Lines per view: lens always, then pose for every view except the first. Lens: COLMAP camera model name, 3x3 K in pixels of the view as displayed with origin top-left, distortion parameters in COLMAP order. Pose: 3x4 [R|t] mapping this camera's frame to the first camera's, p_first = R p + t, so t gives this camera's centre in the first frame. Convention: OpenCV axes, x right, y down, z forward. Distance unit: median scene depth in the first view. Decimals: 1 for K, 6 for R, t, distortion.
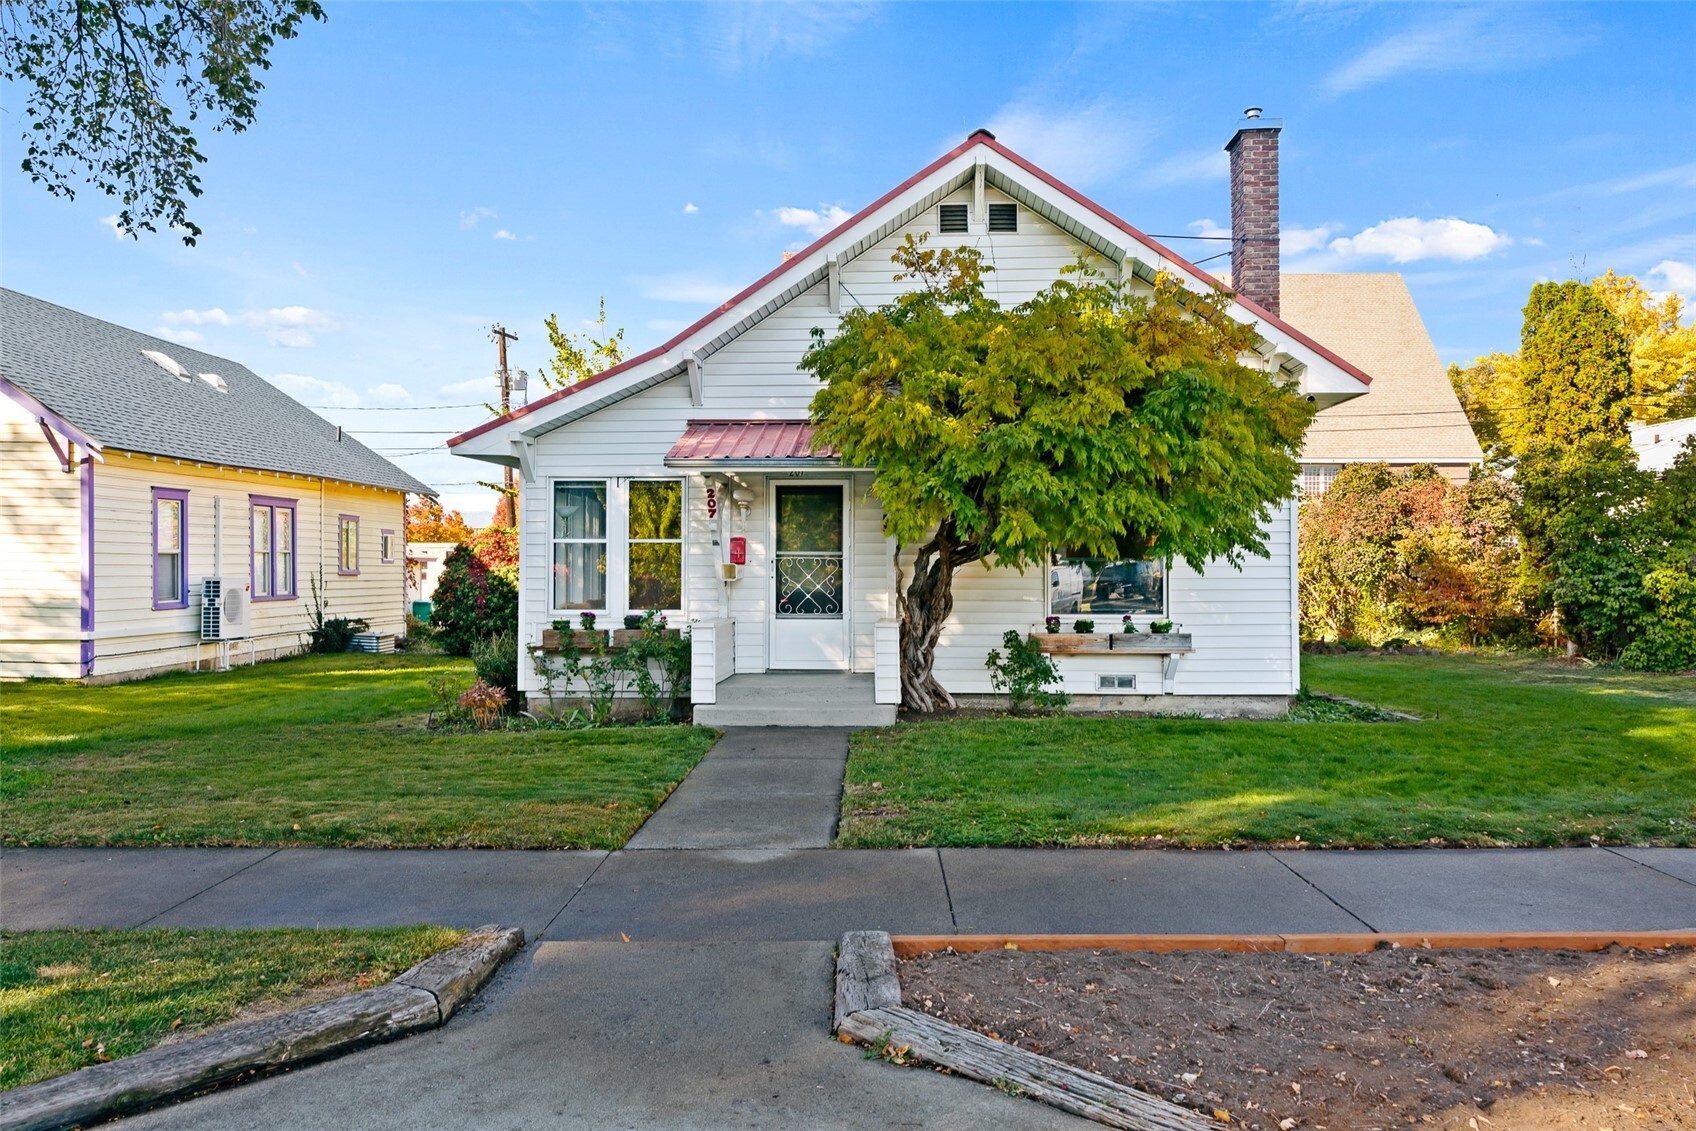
lens RADIAL K [[1288.7, 0, 848.0], [0, 1288.7, 565.5], [0, 0, 1]] dist [-0.004673, -0.000953]
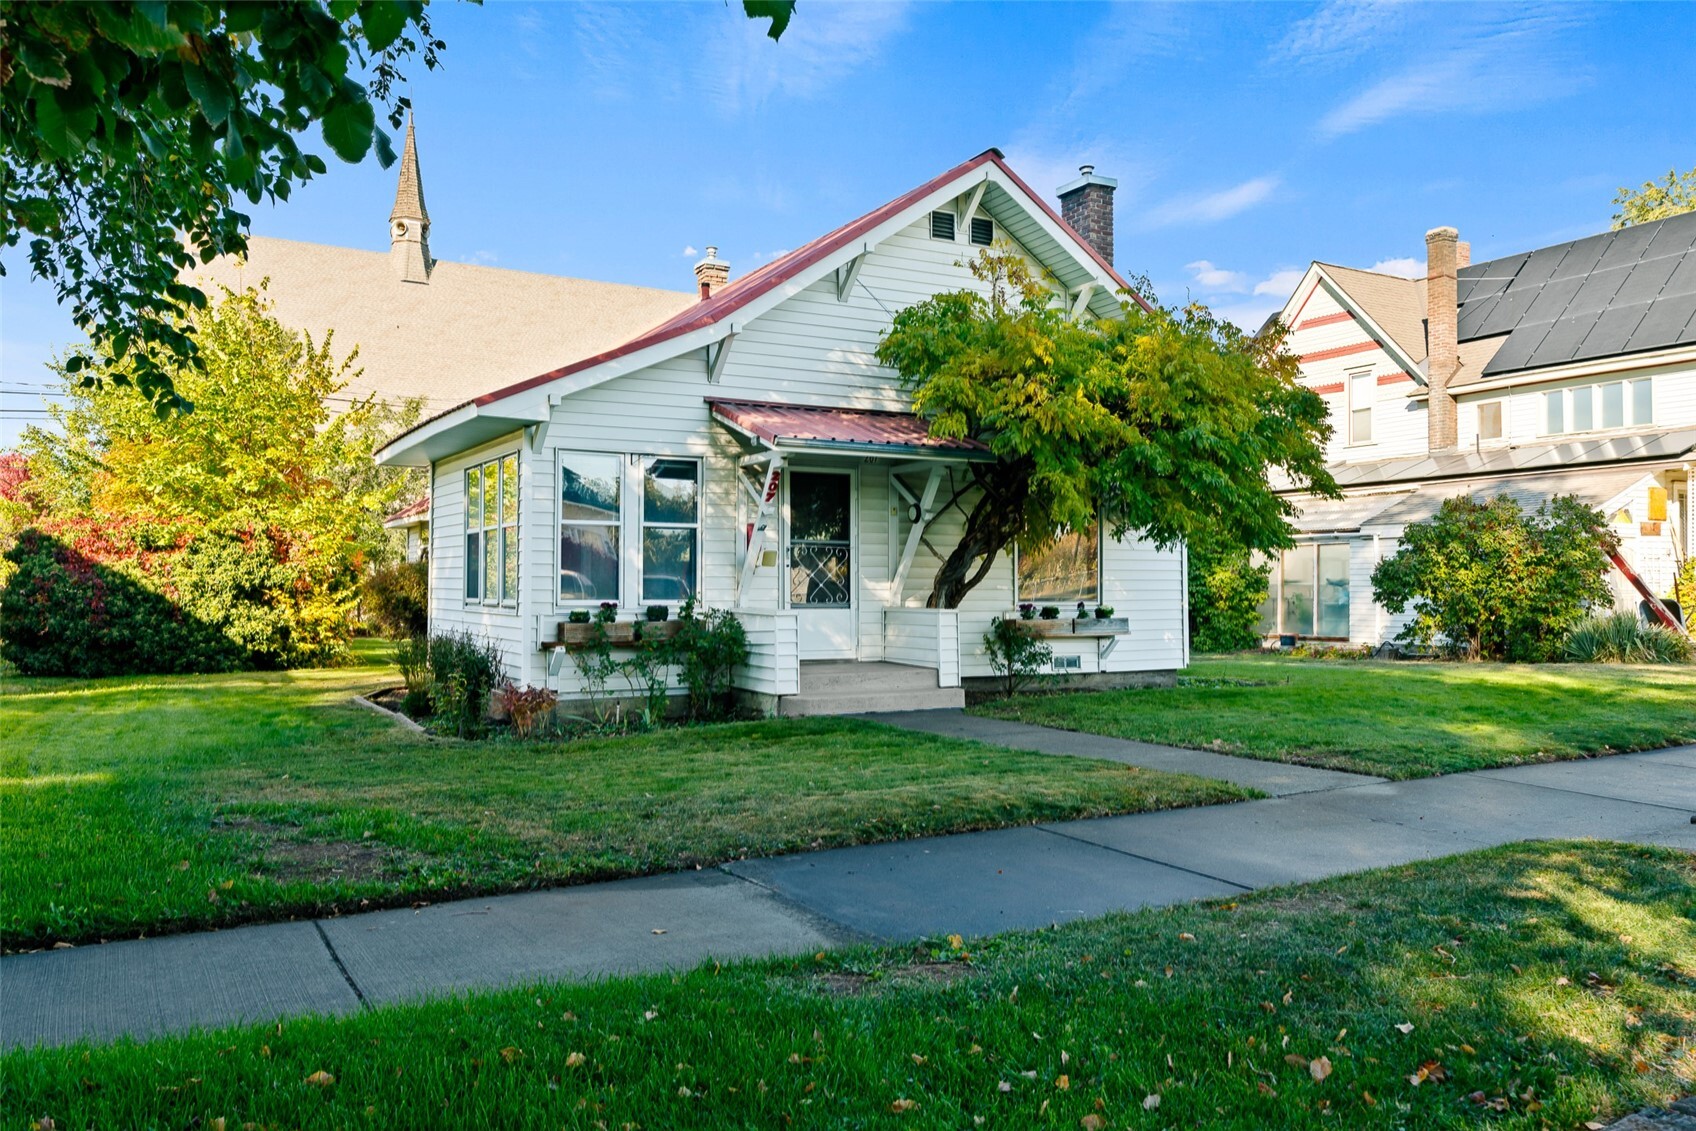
lens RADIAL K [[1326.5, 0, 848.0], [0, 1326.5, 565.5], [0, 0, 1]] dist [-0.004787, -0.000602]
pose [[0.837005, 0.010878, 0.547088, -0.573848], [-0.003391, 0.999886, -0.014693, 0.023882], [-0.547185, 0.010443, 0.836946, 0.141980]]
